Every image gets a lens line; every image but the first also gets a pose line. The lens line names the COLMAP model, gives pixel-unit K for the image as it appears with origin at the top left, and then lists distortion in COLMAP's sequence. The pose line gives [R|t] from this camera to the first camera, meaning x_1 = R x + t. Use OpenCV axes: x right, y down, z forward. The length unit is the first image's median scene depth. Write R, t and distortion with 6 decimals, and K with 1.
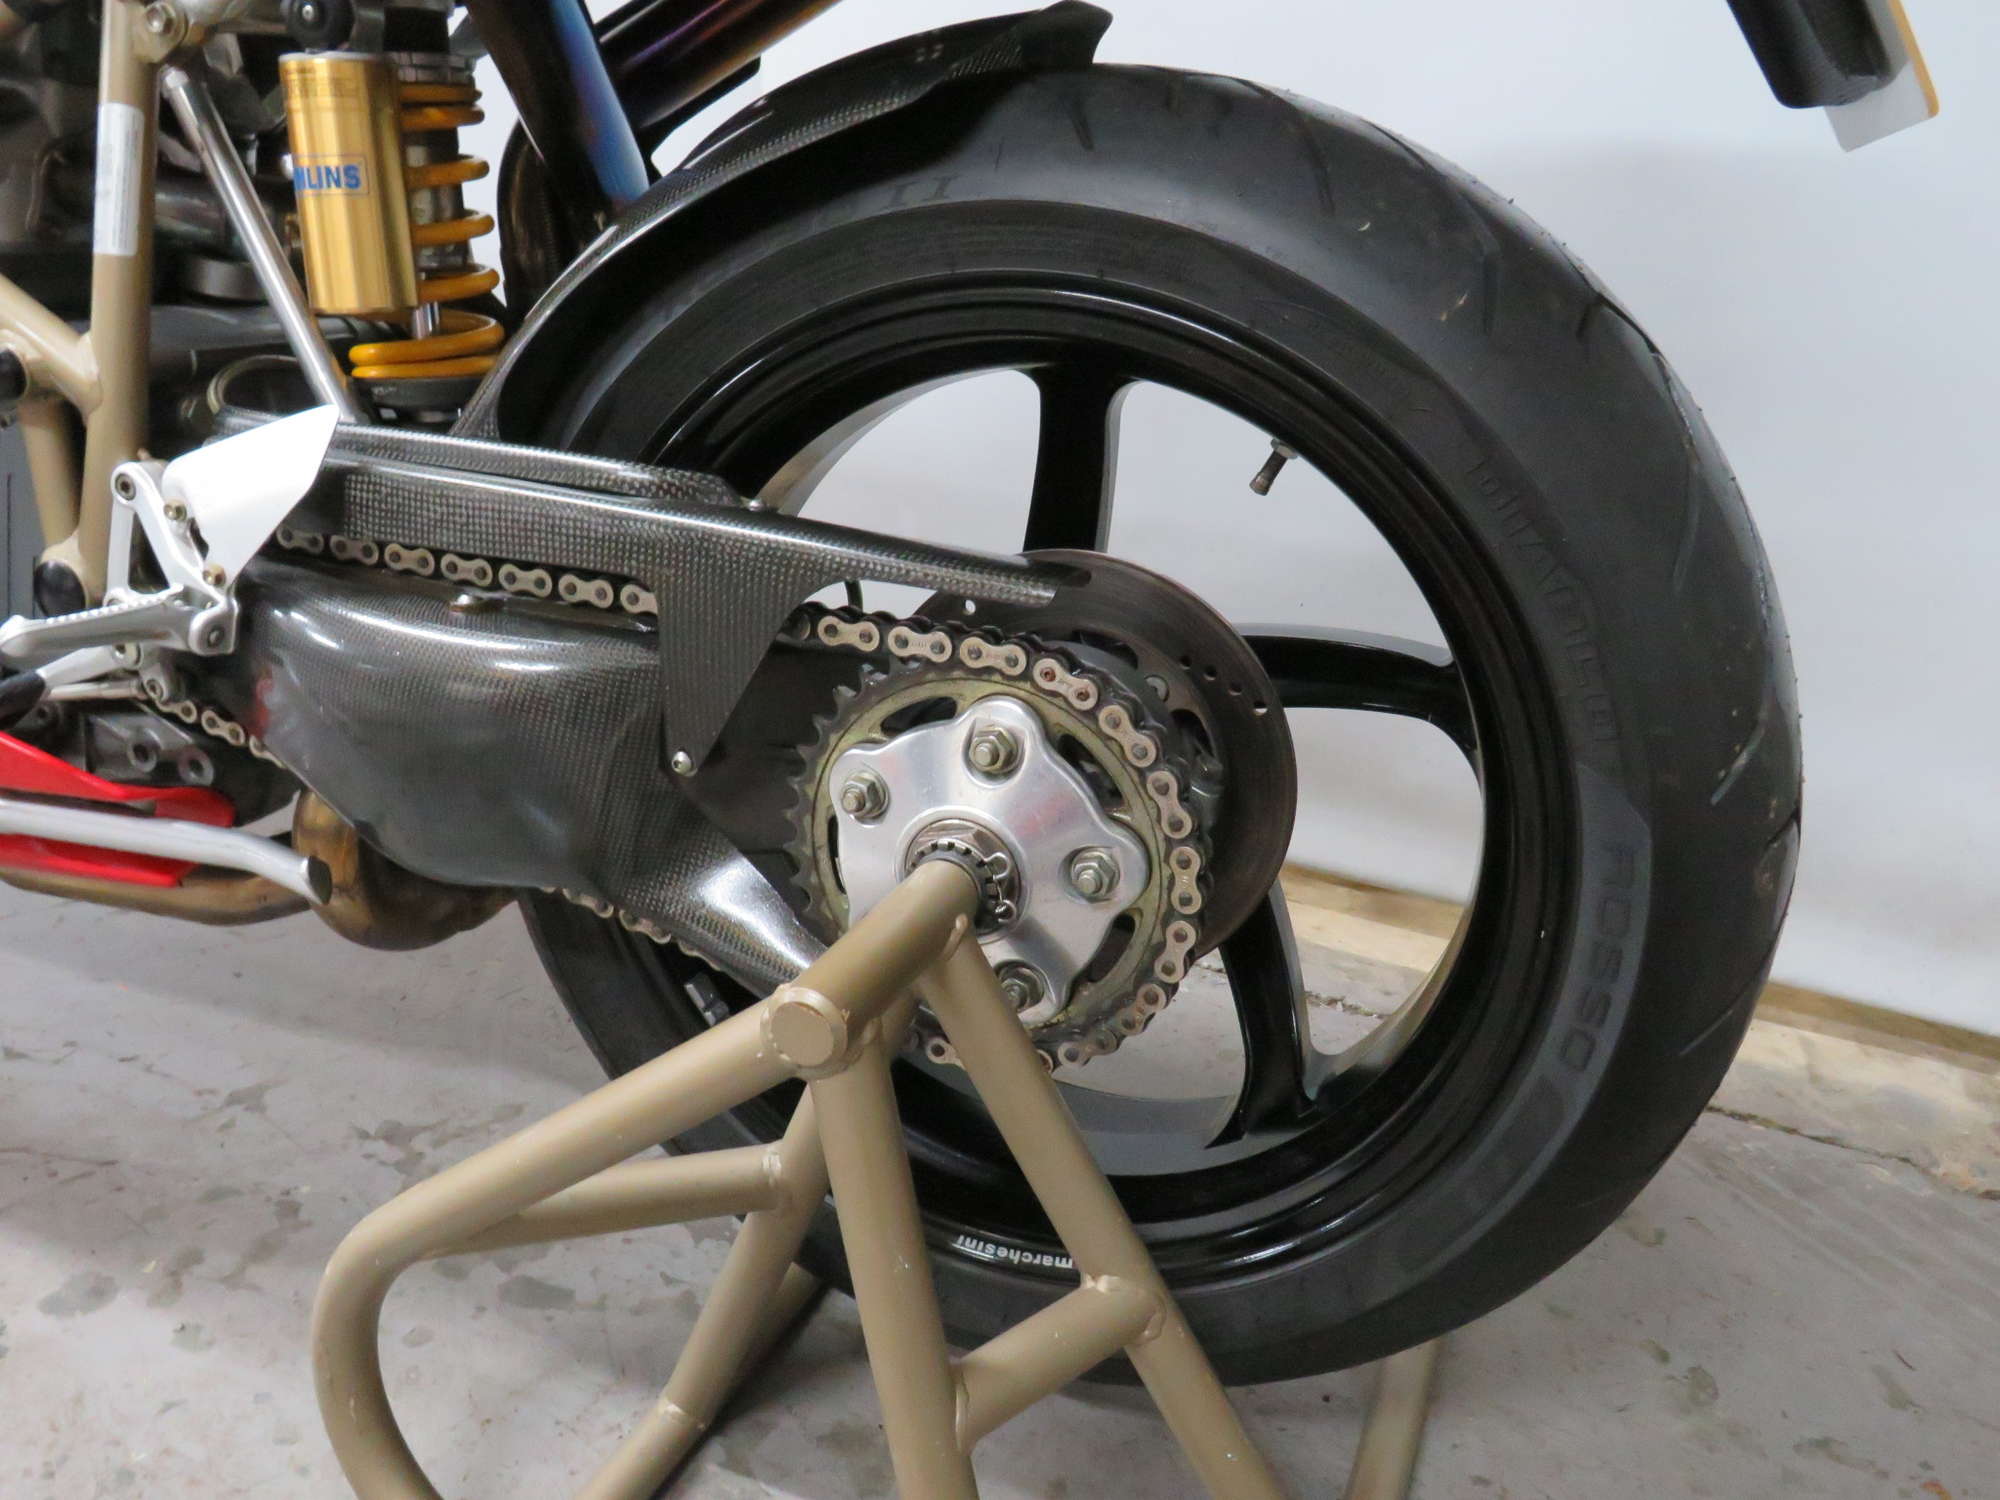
lens RADIAL K [[1570.5, 0, 986.4], [0, 1570.5, 753.0], [0, 0, 1]] dist [-0.025749, -0.007015]
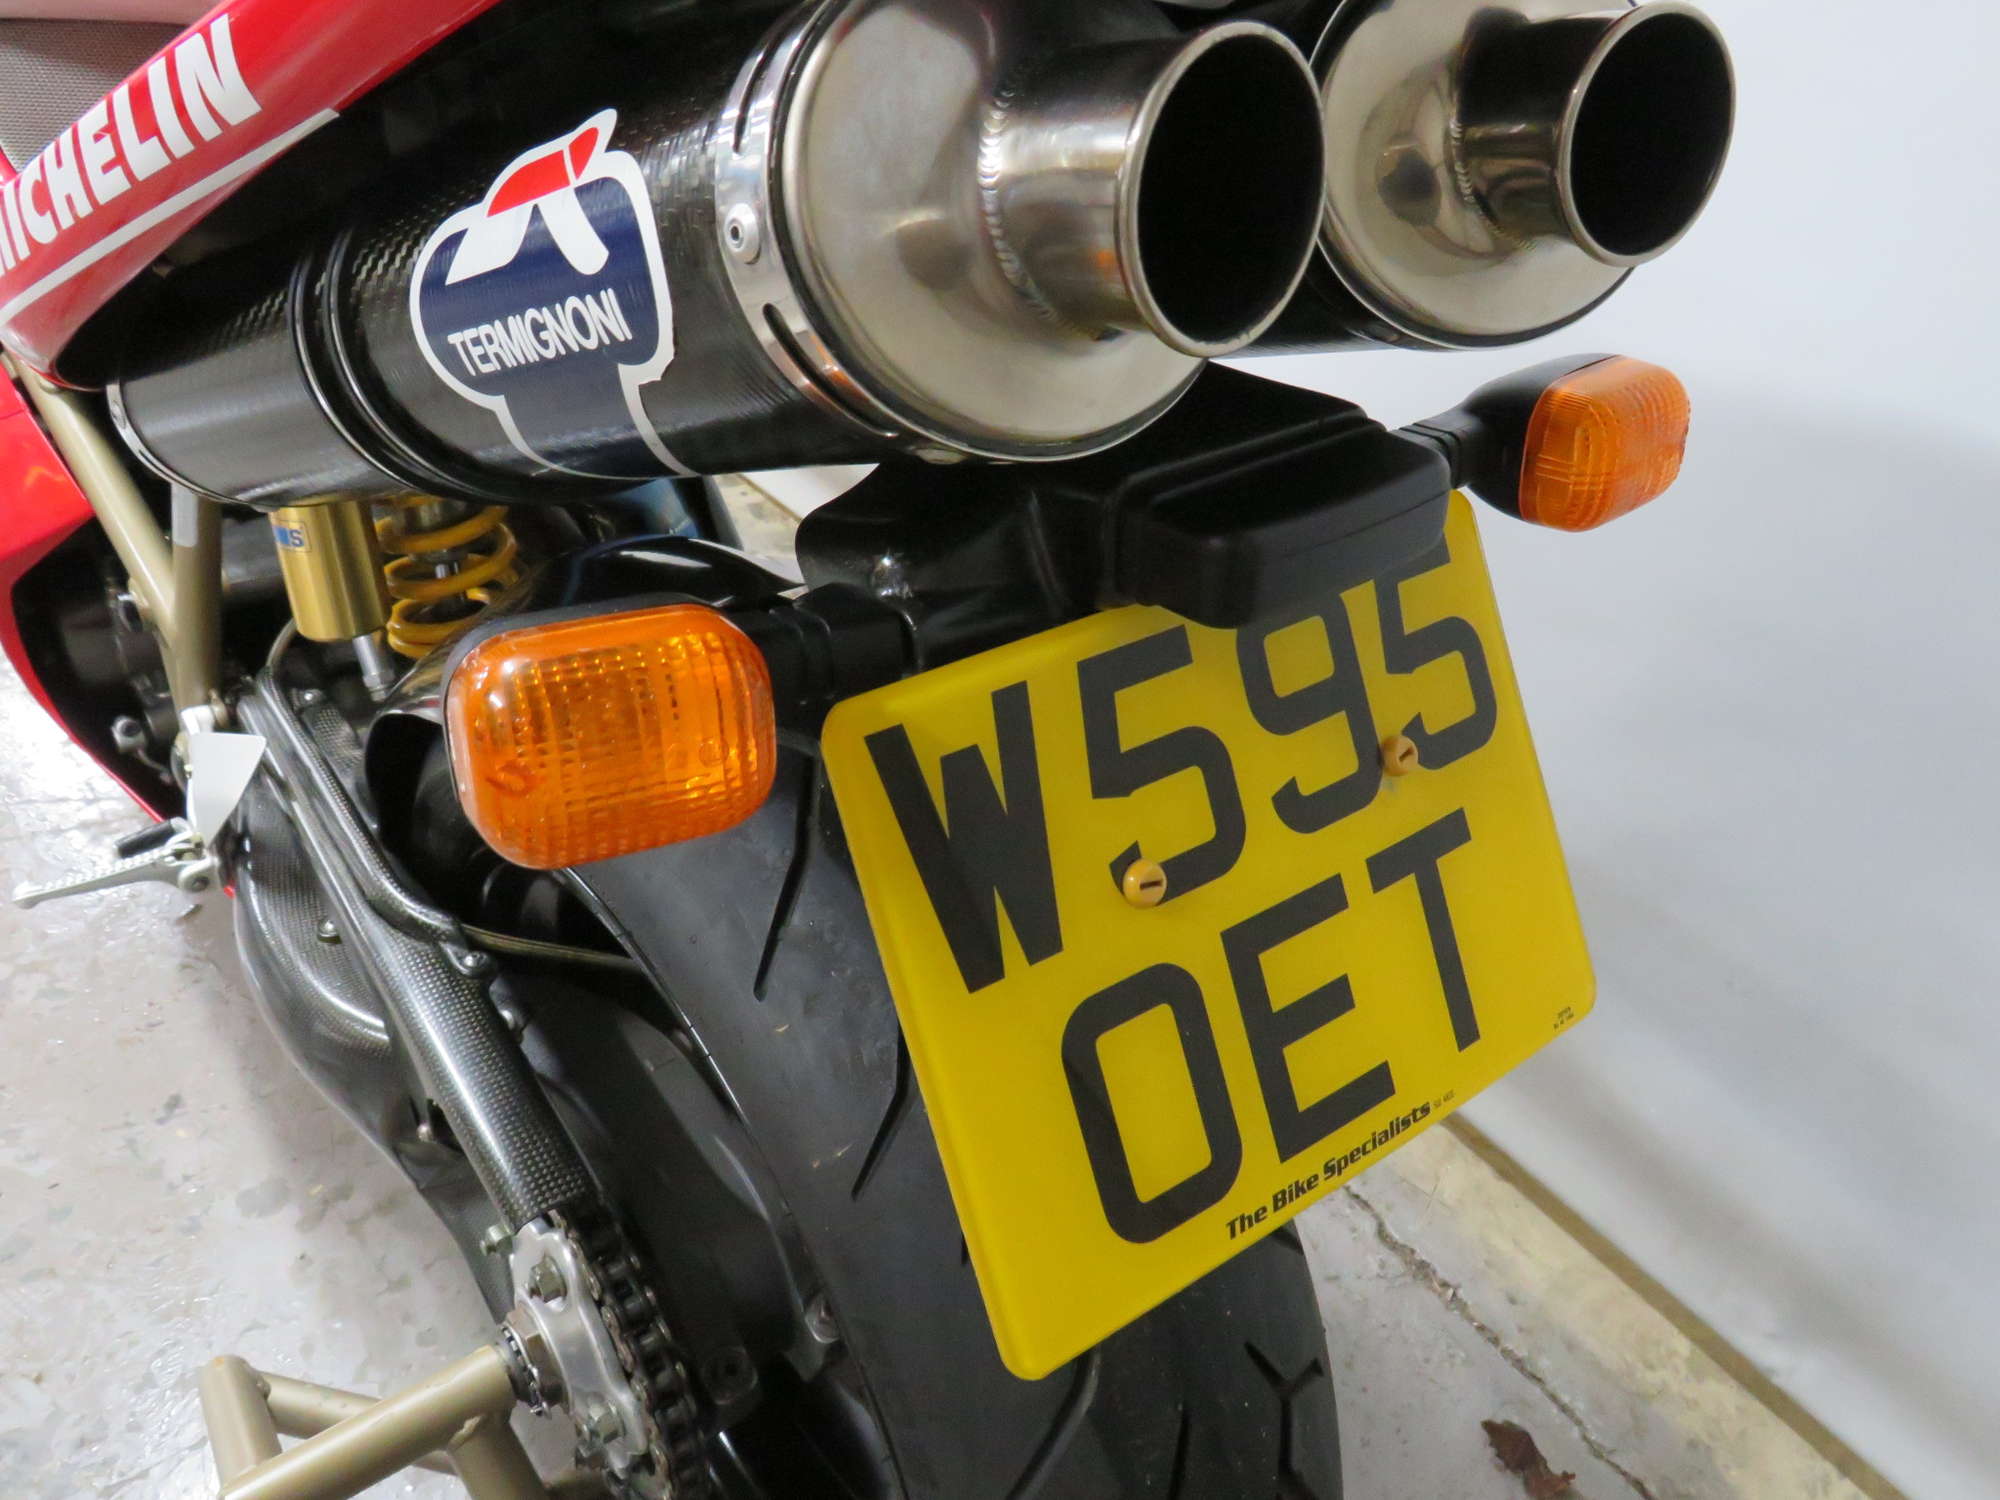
lens RADIAL K [[1570.5, 0, 997.4], [0, 1570.5, 743.9], [0, 0, 1]] dist [-0.025749, -0.007015]
pose [[0.855085, 0.270306, -0.442453, 0.454318], [-0.168409, 0.951878, 0.256060, -0.479746], [0.490376, -0.144440, 0.859458, 0.197753]]
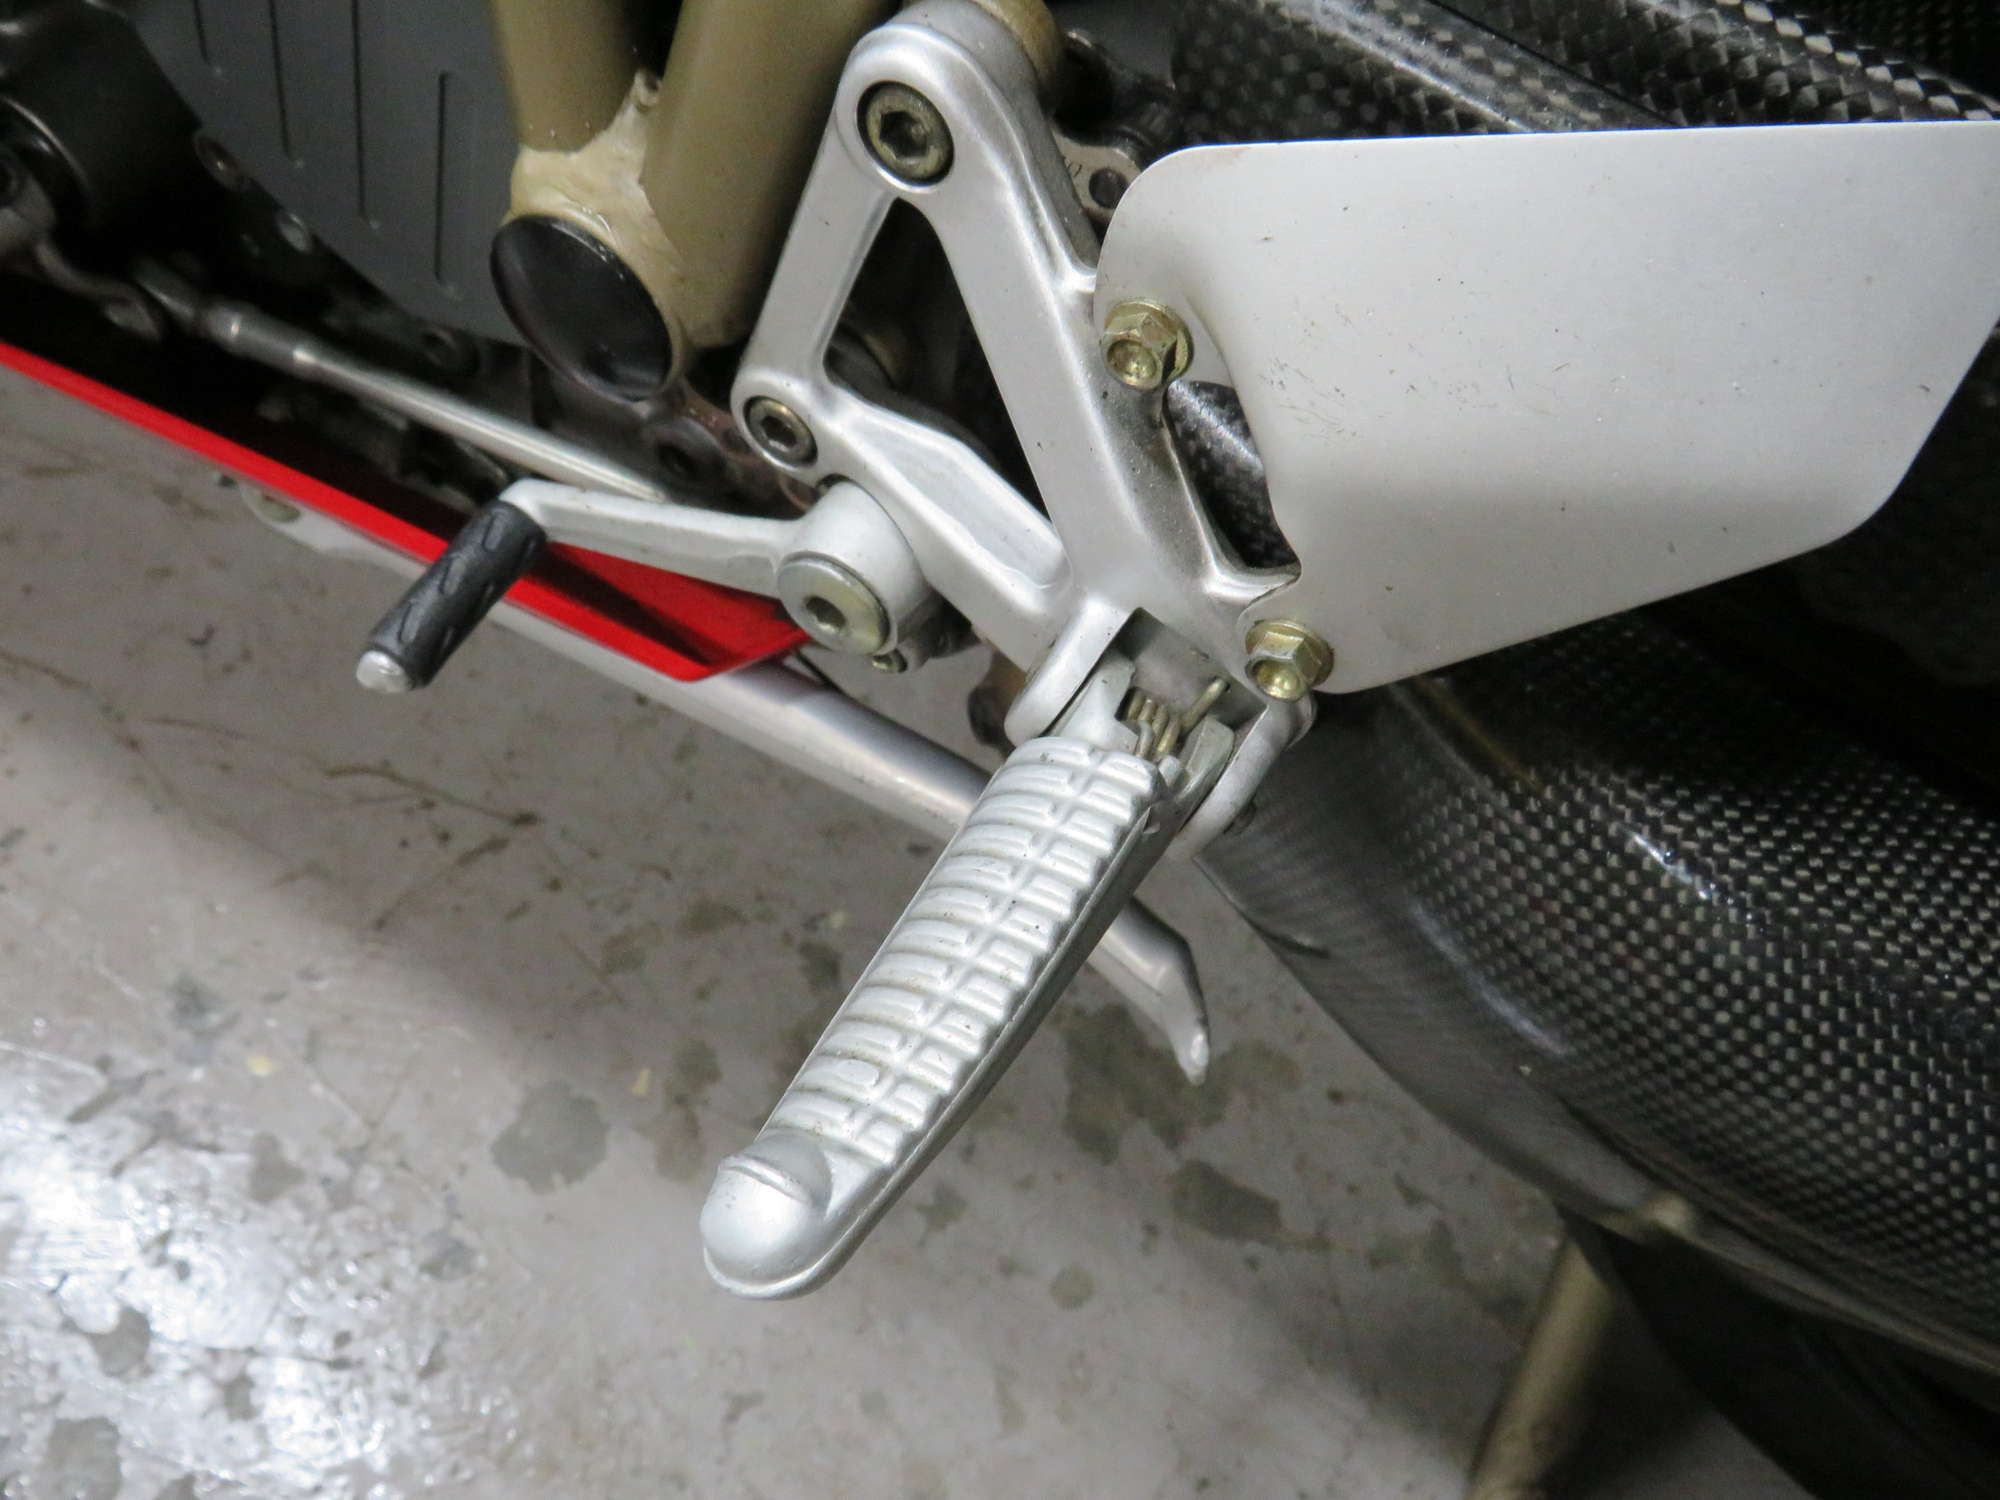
lens RADIAL K [[1570.5, 0, 1002.4], [0, 1570.5, 754.4], [0, 0, 1]] dist [-0.025749, -0.007015]
pose [[0.984633, 0.174574, 0.004737, -0.425210], [-0.138297, 0.762887, 0.631567, -0.209283], [0.106641, -0.622517, 0.775307, 0.605192]]
